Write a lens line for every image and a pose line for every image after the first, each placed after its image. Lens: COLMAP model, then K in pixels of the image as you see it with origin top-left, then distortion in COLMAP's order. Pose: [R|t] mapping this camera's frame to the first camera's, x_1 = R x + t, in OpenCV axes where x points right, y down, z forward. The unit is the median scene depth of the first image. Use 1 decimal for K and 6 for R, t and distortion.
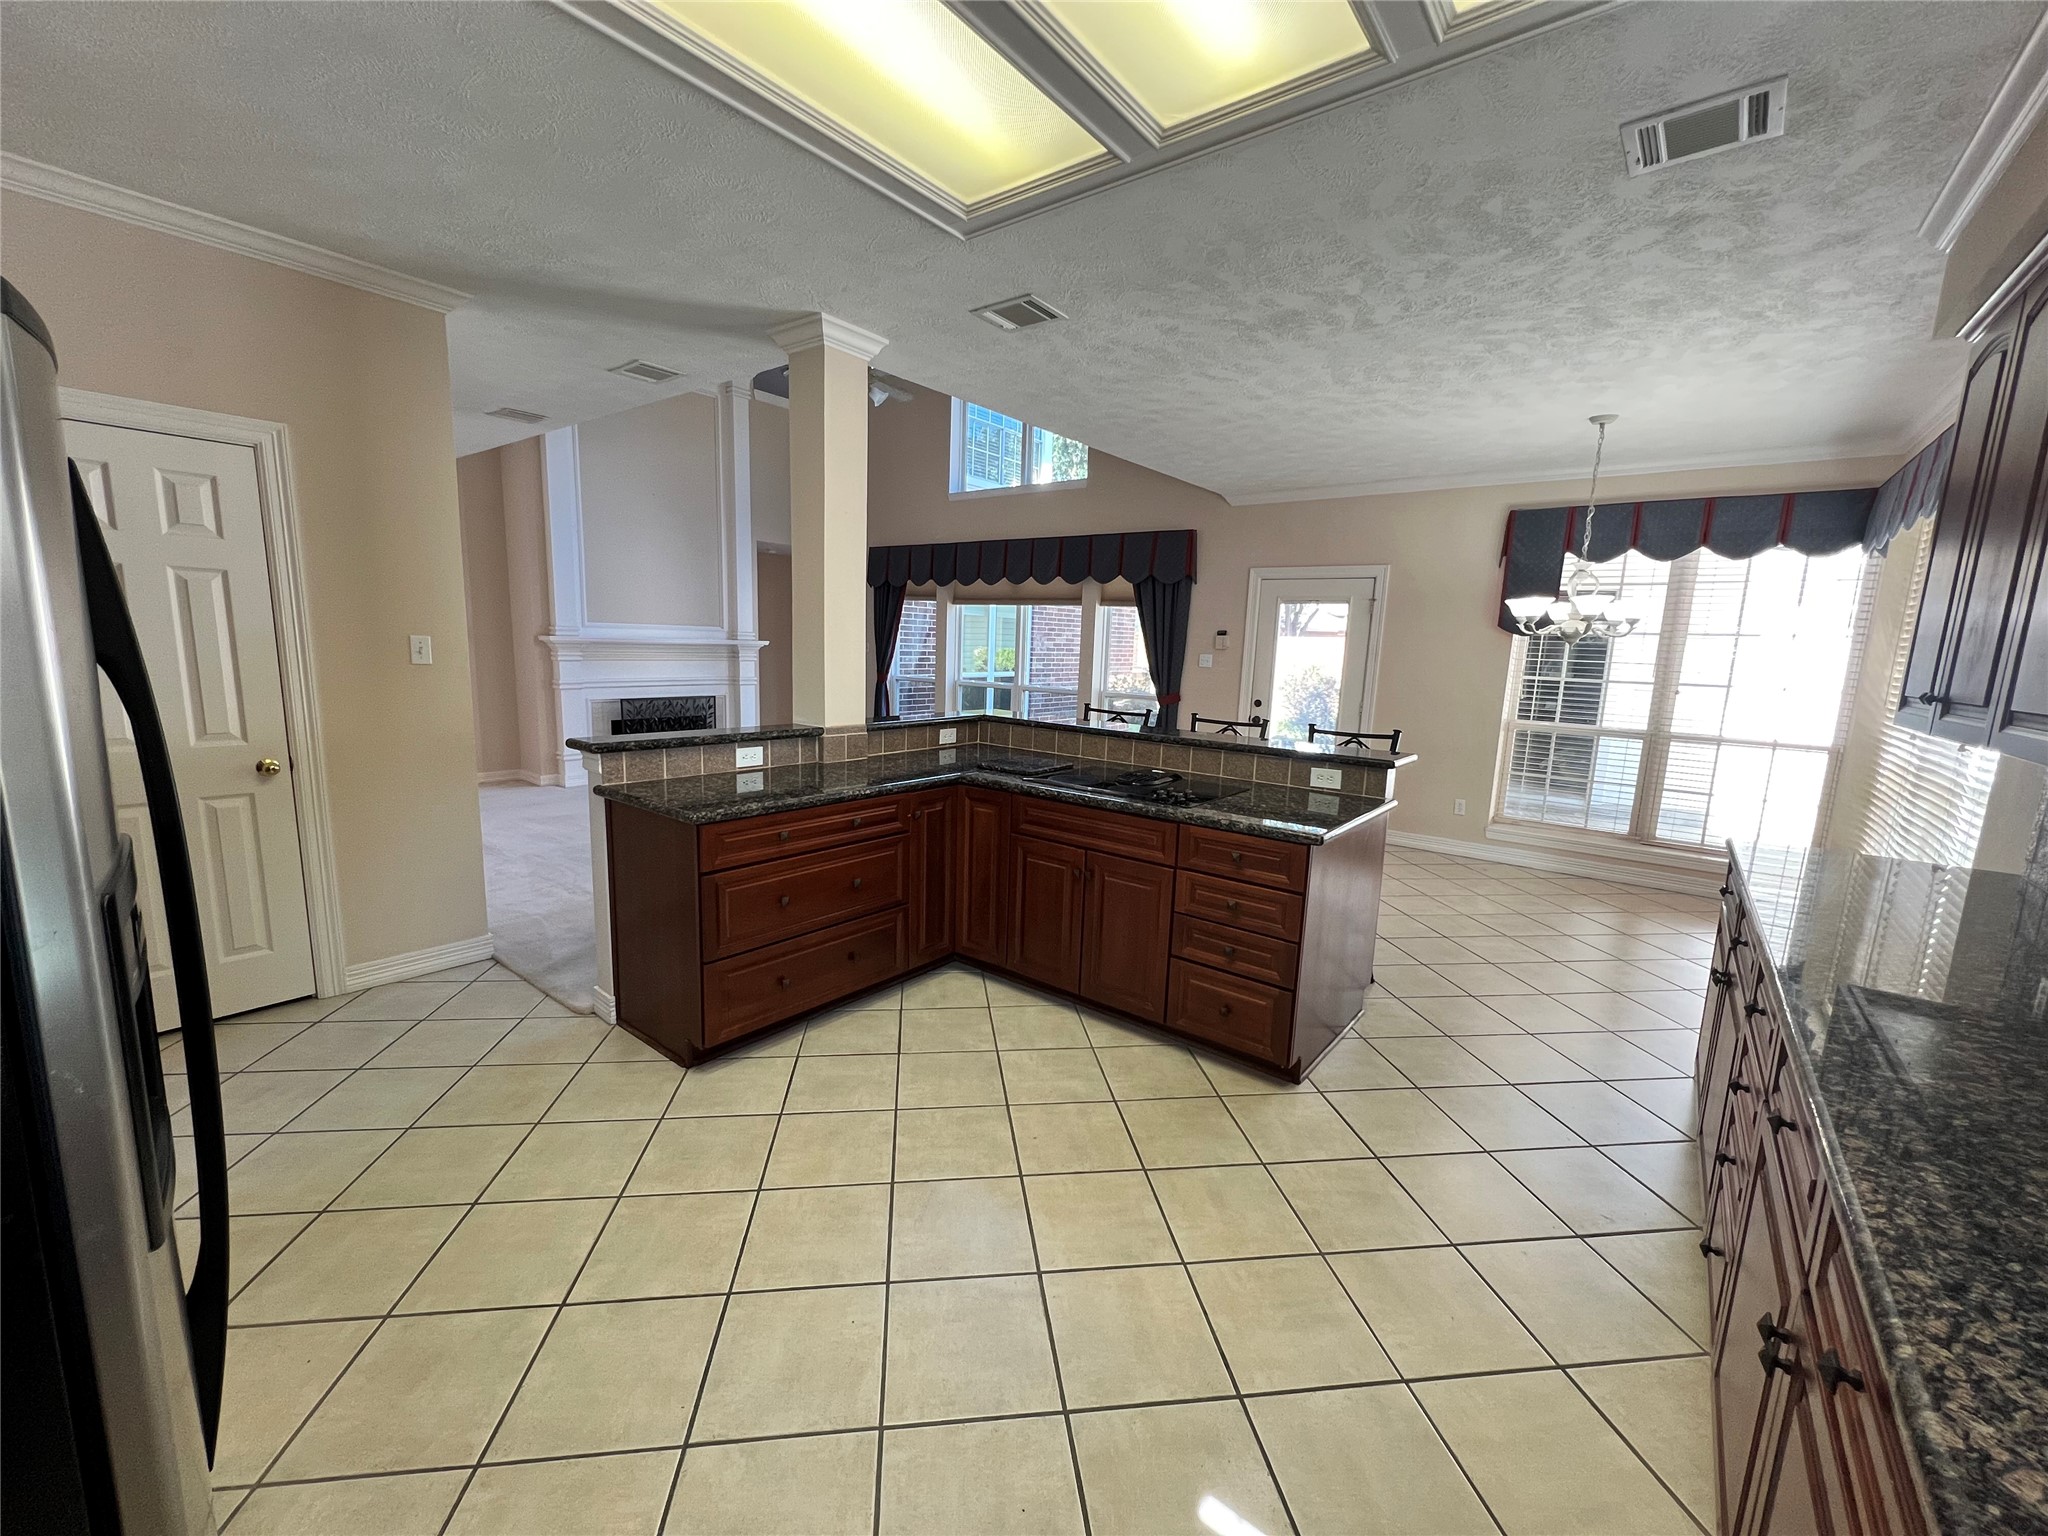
lens RADIAL K [[808.2, 0, 1008.9], [0, 808.2, 772.7], [0, 0, 1]] dist [-0.023860, -0.000162]
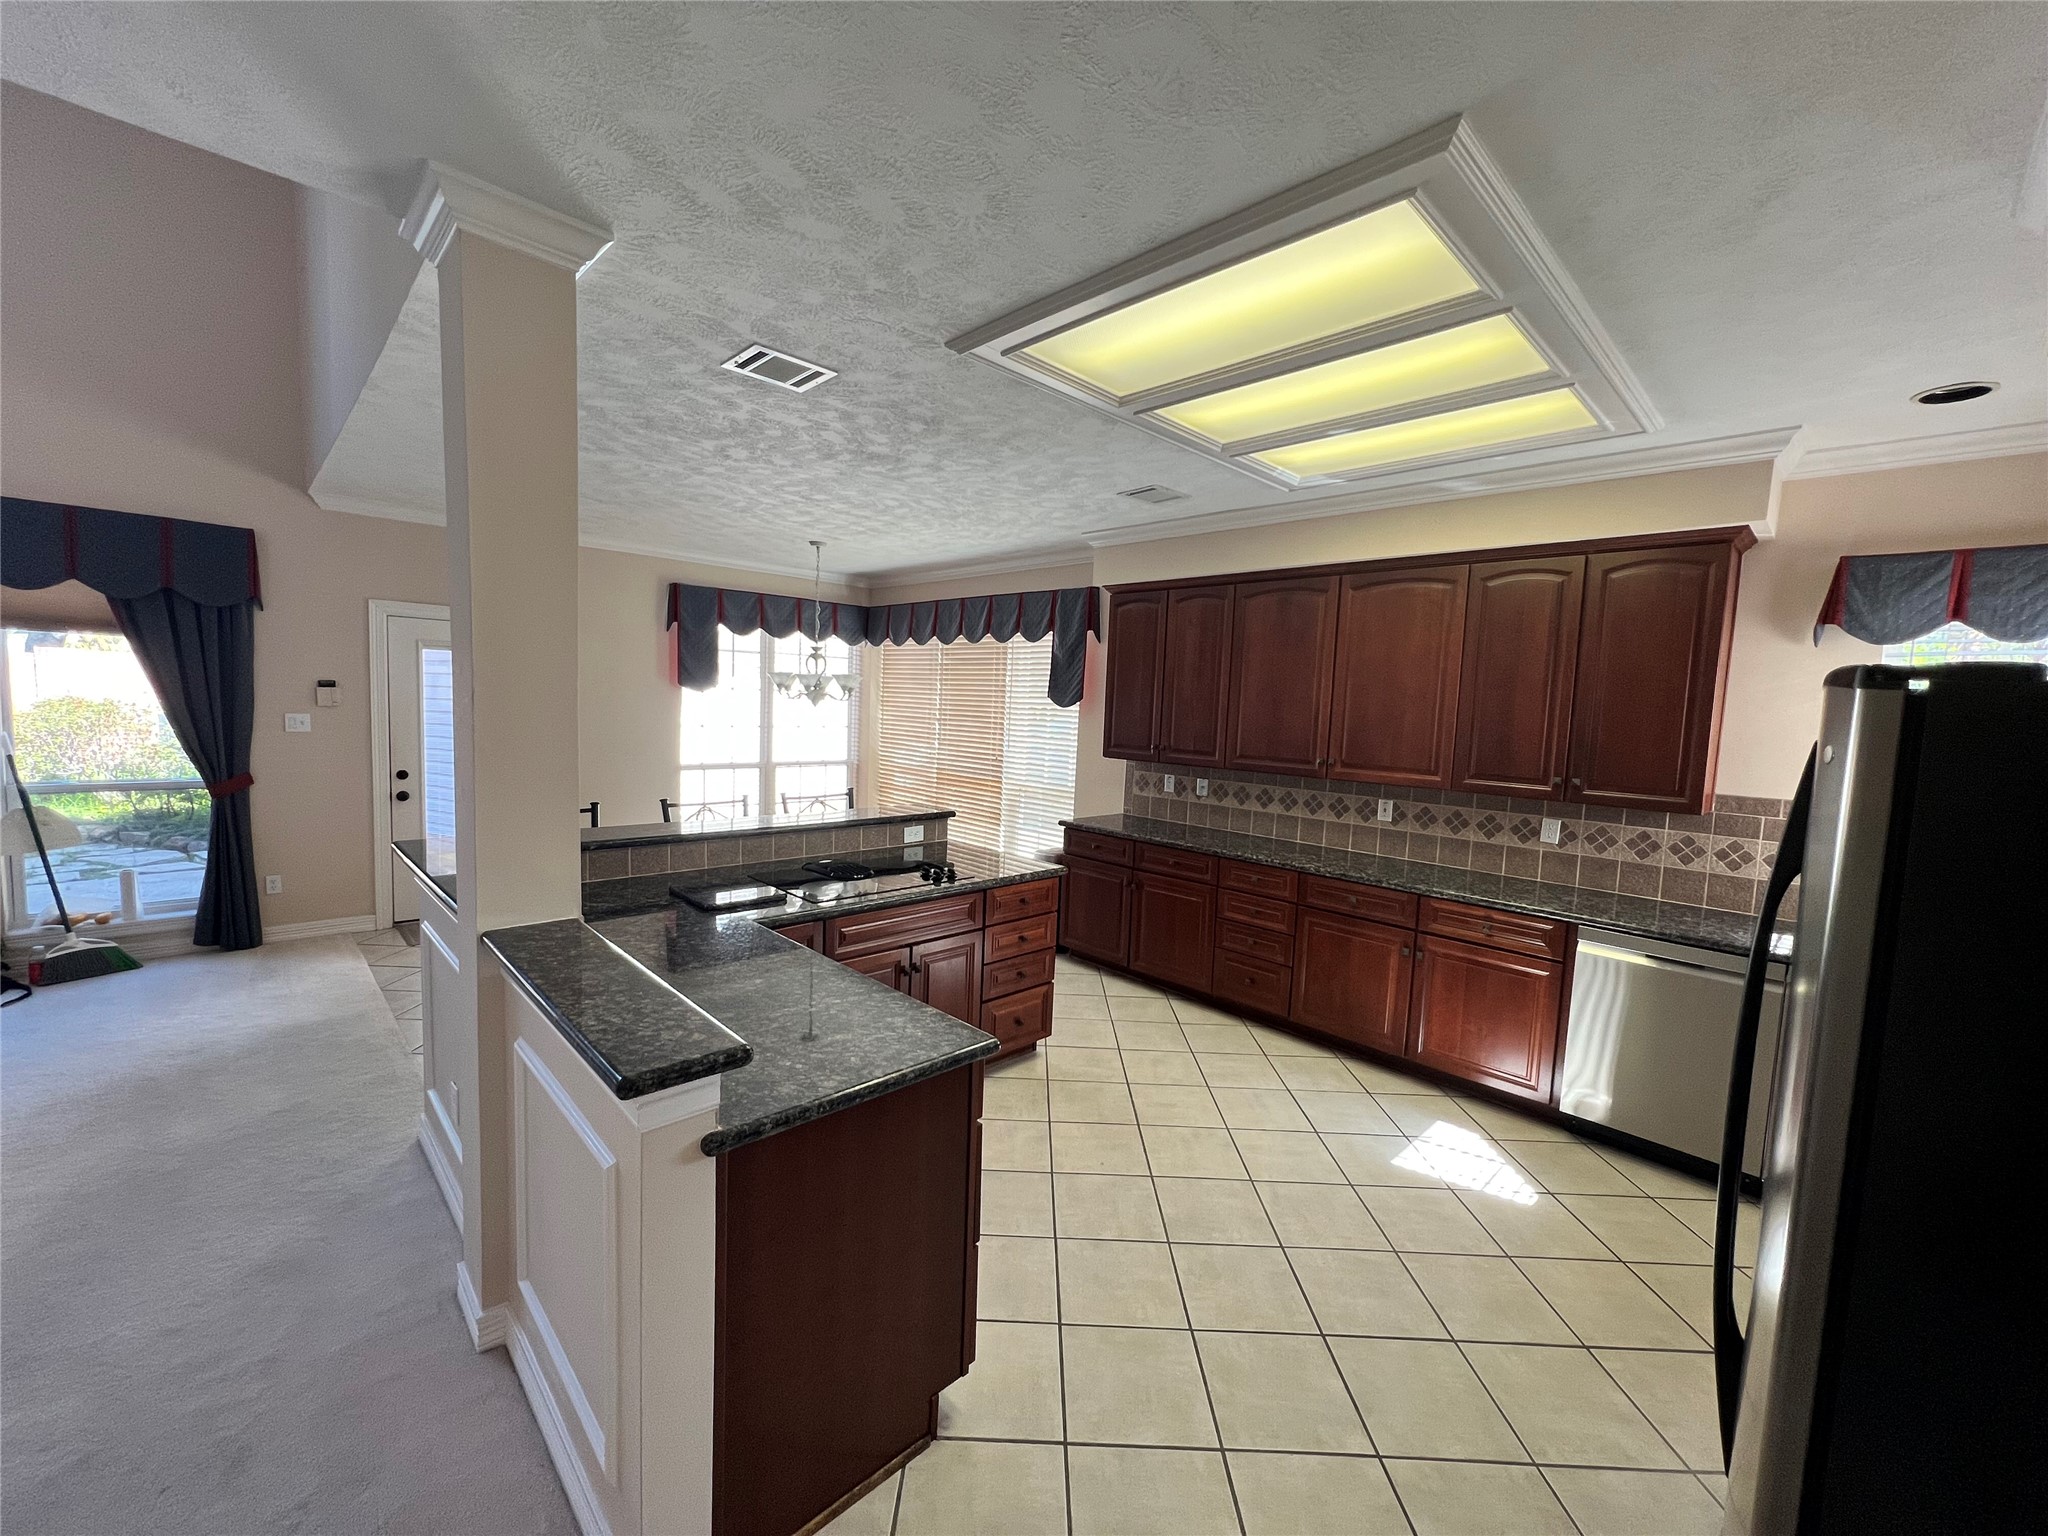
lens RADIAL K [[808.2, 0, 1040.8], [0, 808.2, 767.0], [0, 0, 1]] dist [-0.023860, -0.000162]
pose [[0.112256, -0.104027, 0.988219, -0.540594], [0.123755, 0.988226, 0.089970, -0.123662], [-0.985943, 0.112197, 0.123808, 0.427920]]
